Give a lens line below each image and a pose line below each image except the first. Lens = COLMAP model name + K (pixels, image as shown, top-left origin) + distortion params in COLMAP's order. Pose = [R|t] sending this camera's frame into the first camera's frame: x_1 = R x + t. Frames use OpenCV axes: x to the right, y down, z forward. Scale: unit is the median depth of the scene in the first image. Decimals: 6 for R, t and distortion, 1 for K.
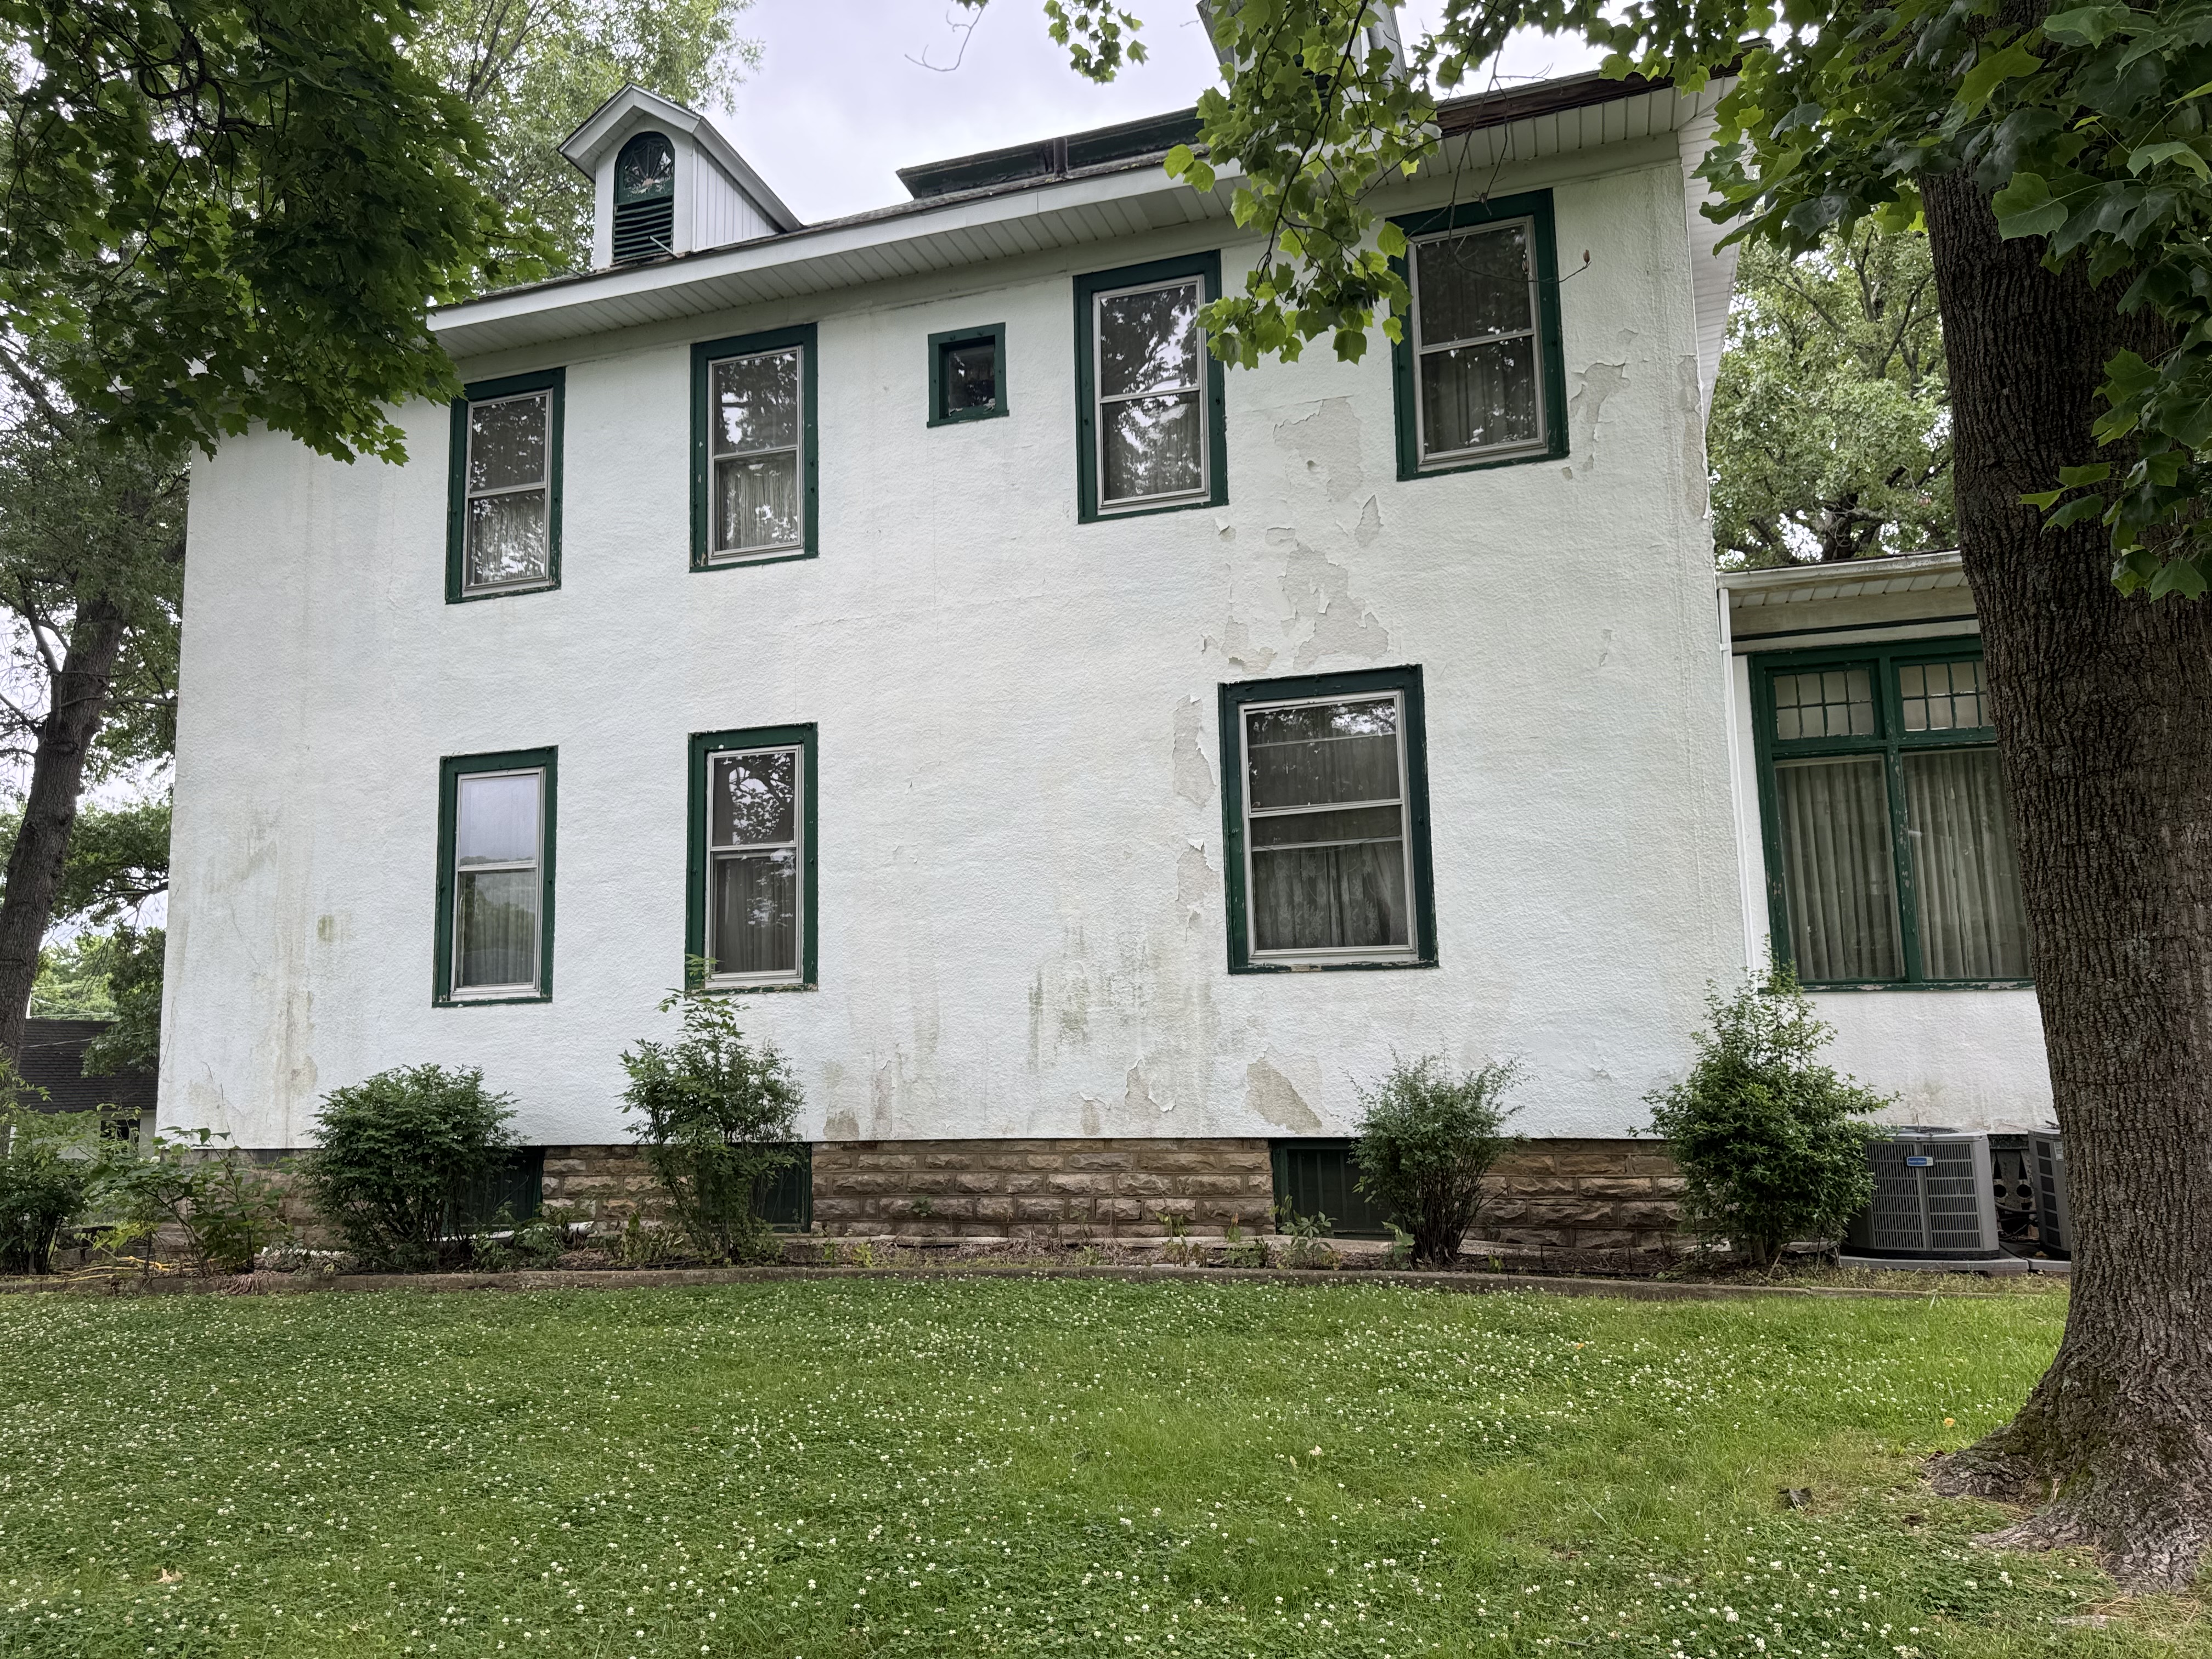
lens RADIAL K [[1560.2, 0, 1106.0], [0, 1560.2, 829.5], [0, 0, 1]] dist [0.073080, -0.003274]
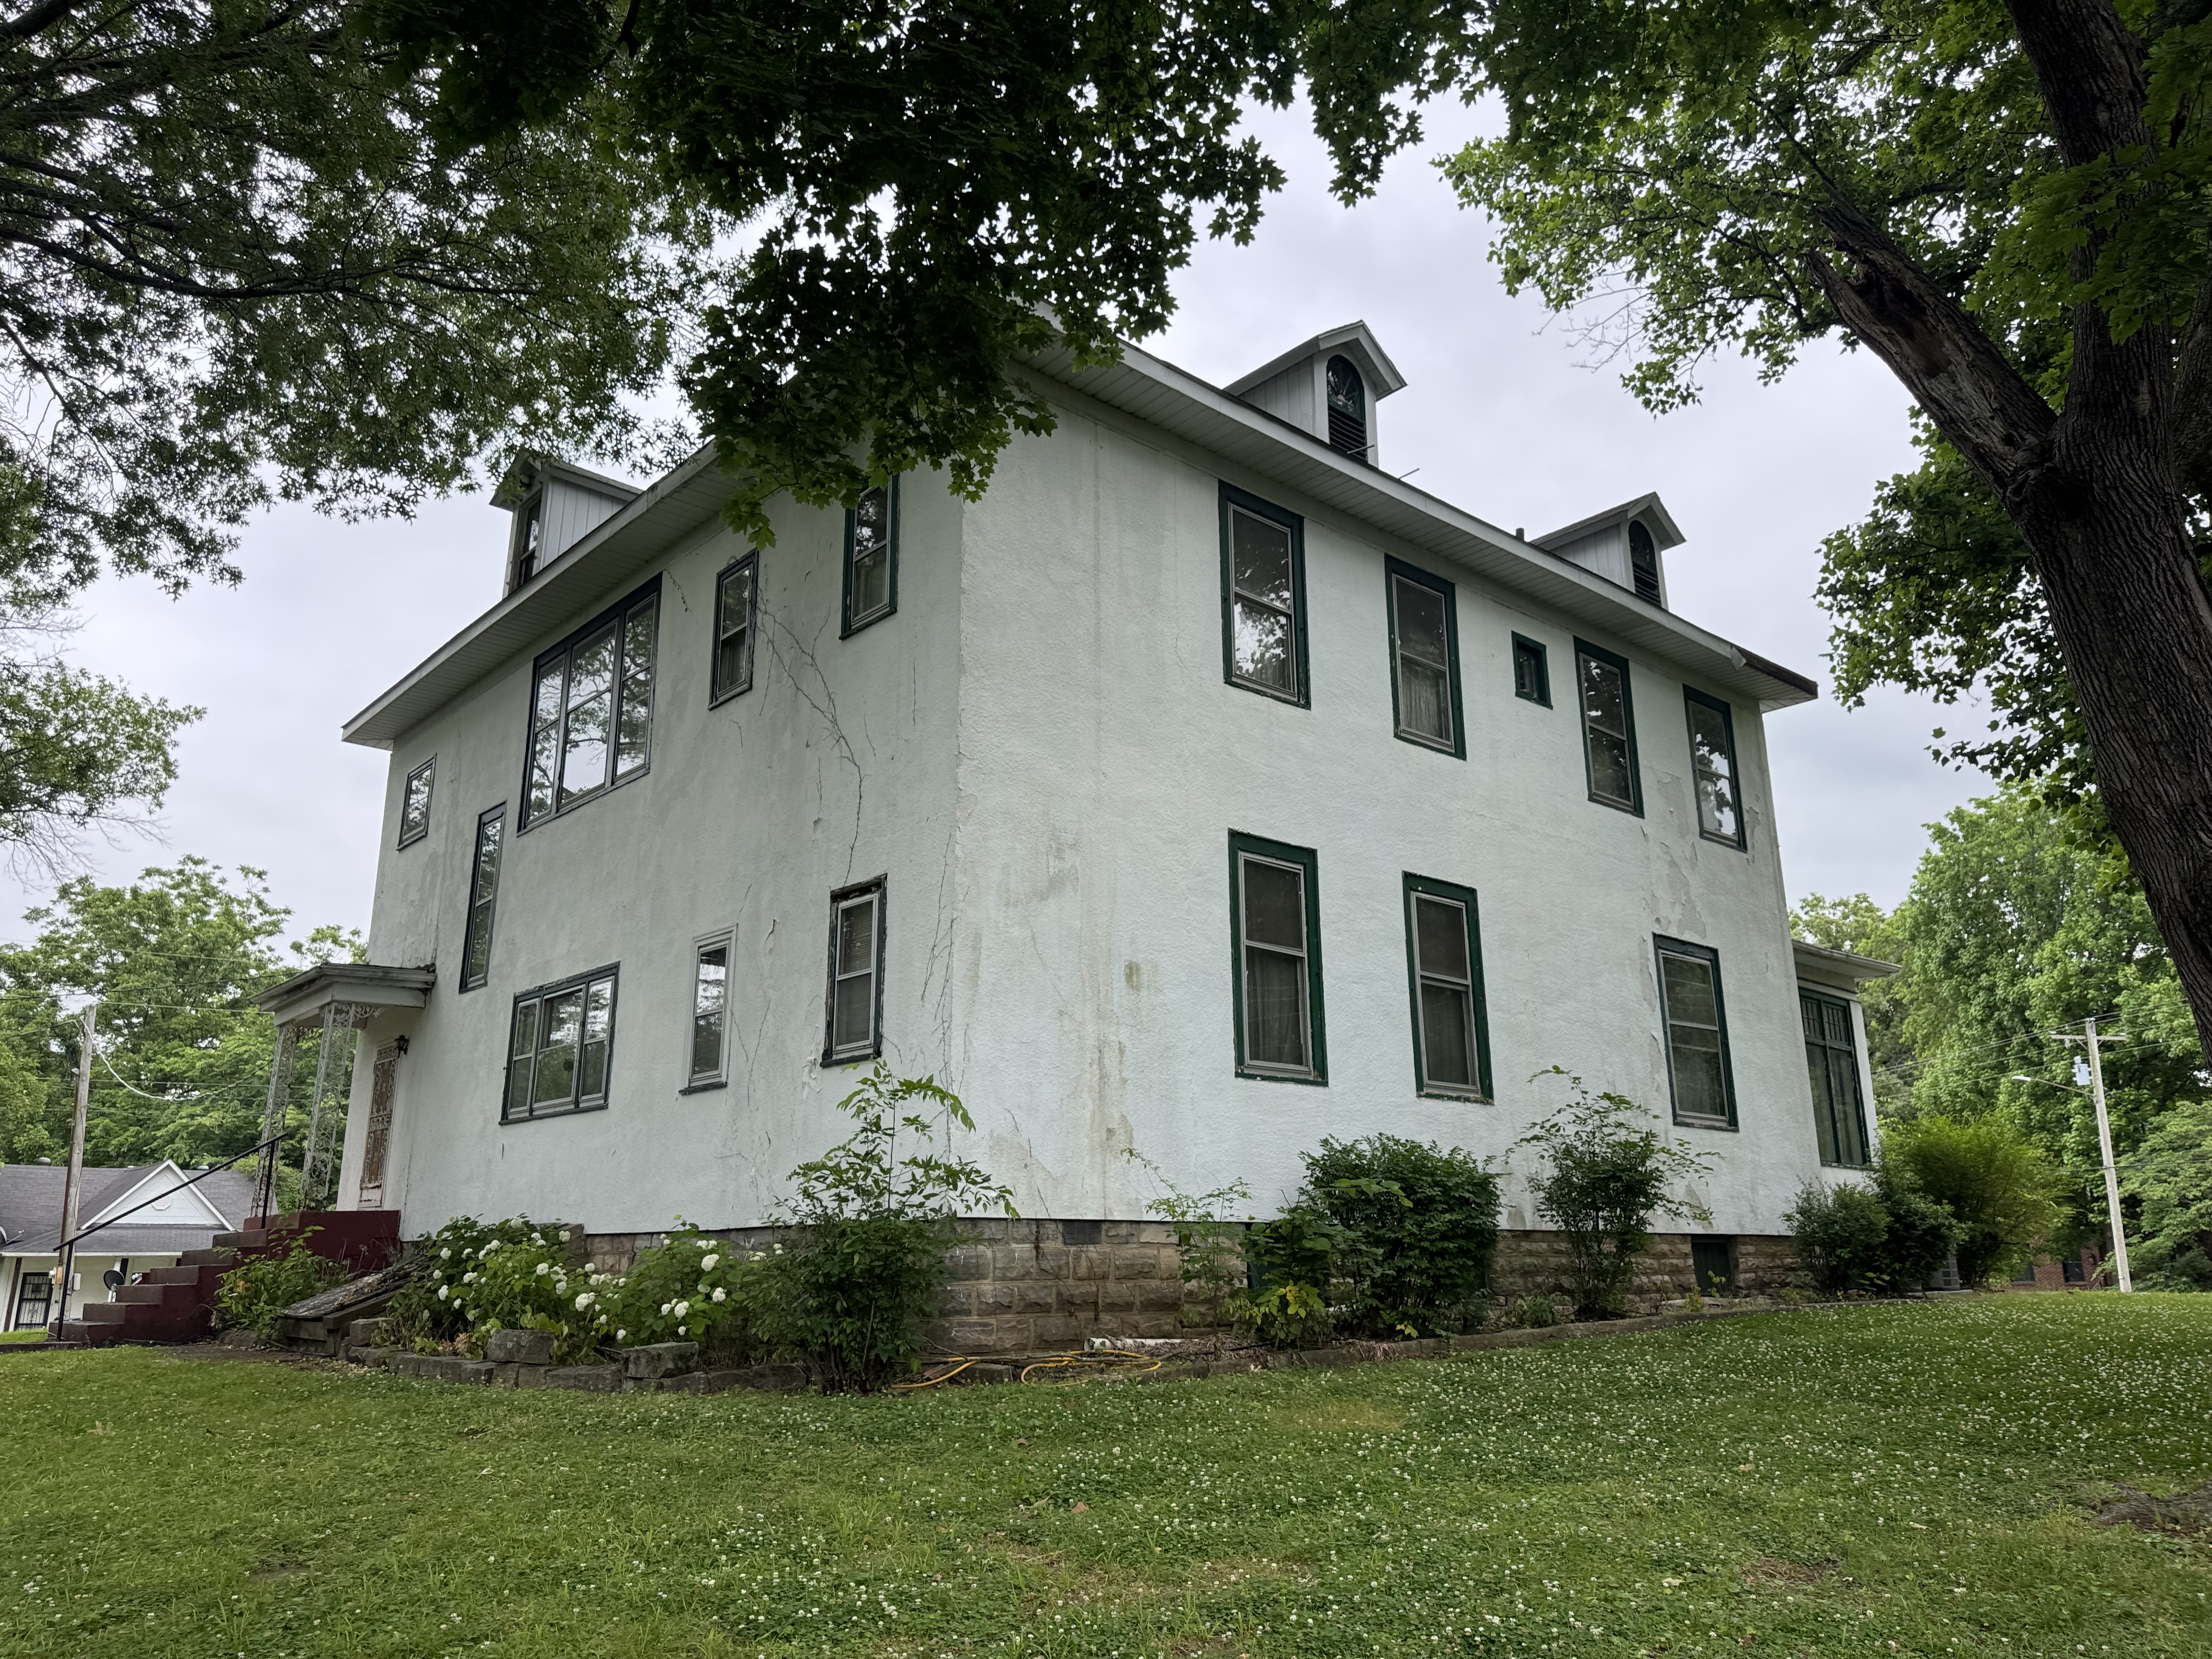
lens RADIAL K [[1560.2, 0, 1106.0], [0, 1560.2, 829.5], [0, 0, 1]] dist [0.073080, -0.003274]
pose [[0.507139, 0.251685, 0.824297, -1.281965], [-0.120564, 0.967724, -0.221302, 0.184756], [-0.853390, 0.012850, 0.521114, 0.553250]]
